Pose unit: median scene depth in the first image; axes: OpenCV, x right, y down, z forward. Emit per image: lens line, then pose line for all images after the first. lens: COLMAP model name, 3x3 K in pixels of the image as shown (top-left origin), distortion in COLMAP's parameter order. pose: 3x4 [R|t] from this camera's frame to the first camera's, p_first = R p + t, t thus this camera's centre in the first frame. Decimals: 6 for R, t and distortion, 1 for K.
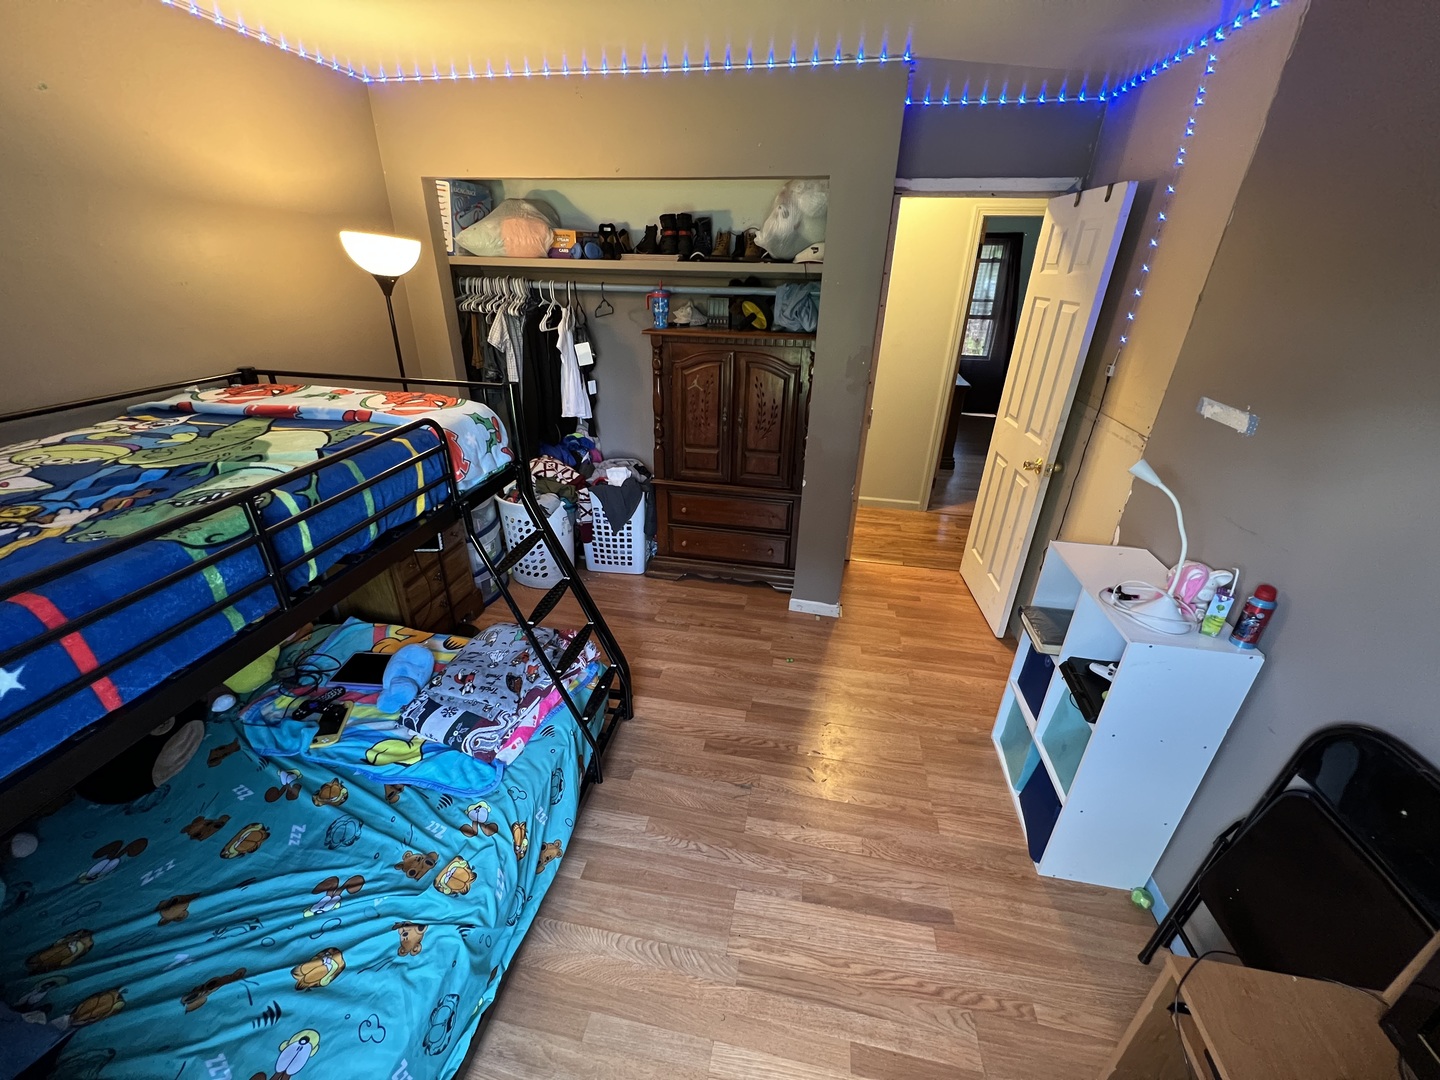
lens RADIAL K [[575.0, 0, 716.5], [0, 575.0, 535.3], [0, 0, 1]] dist [0.001313, -0.000011]
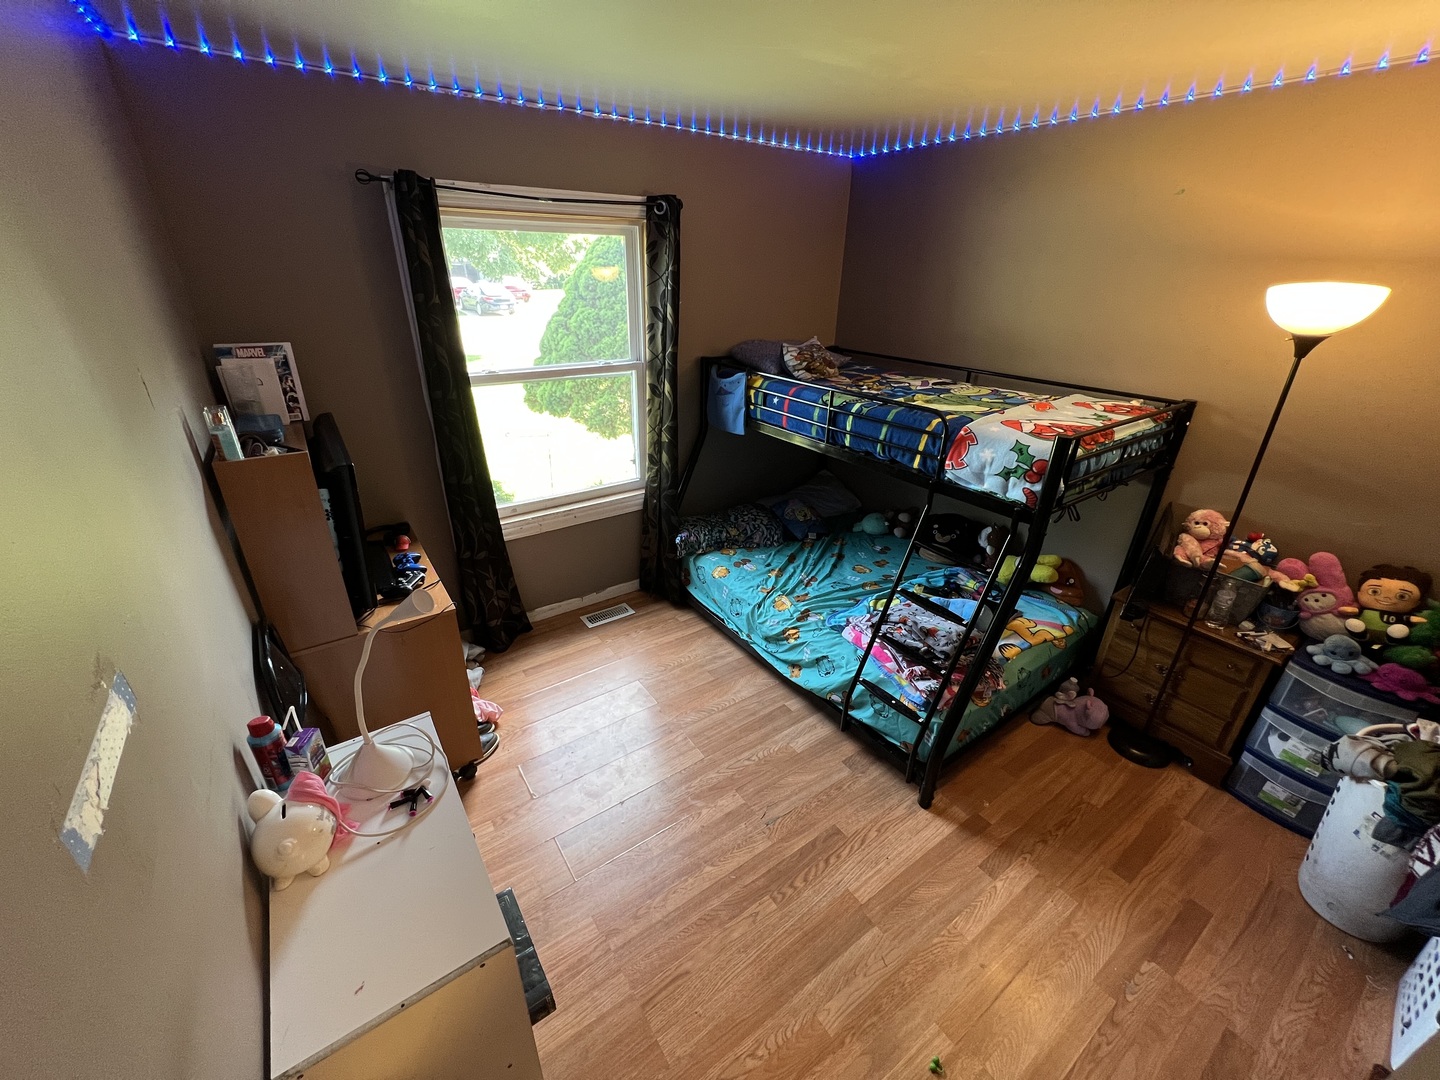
lens RADIAL K [[575.0, 0, 717.4], [0, 575.0, 539.0], [0, 0, 1]] dist [0.001313, -0.000011]
pose [[-0.694896, 0.275584, -0.664208, 0.665109], [-0.344833, 0.682829, 0.644076, -0.522163], [0.631038, 0.676607, -0.379465, 1.033234]]
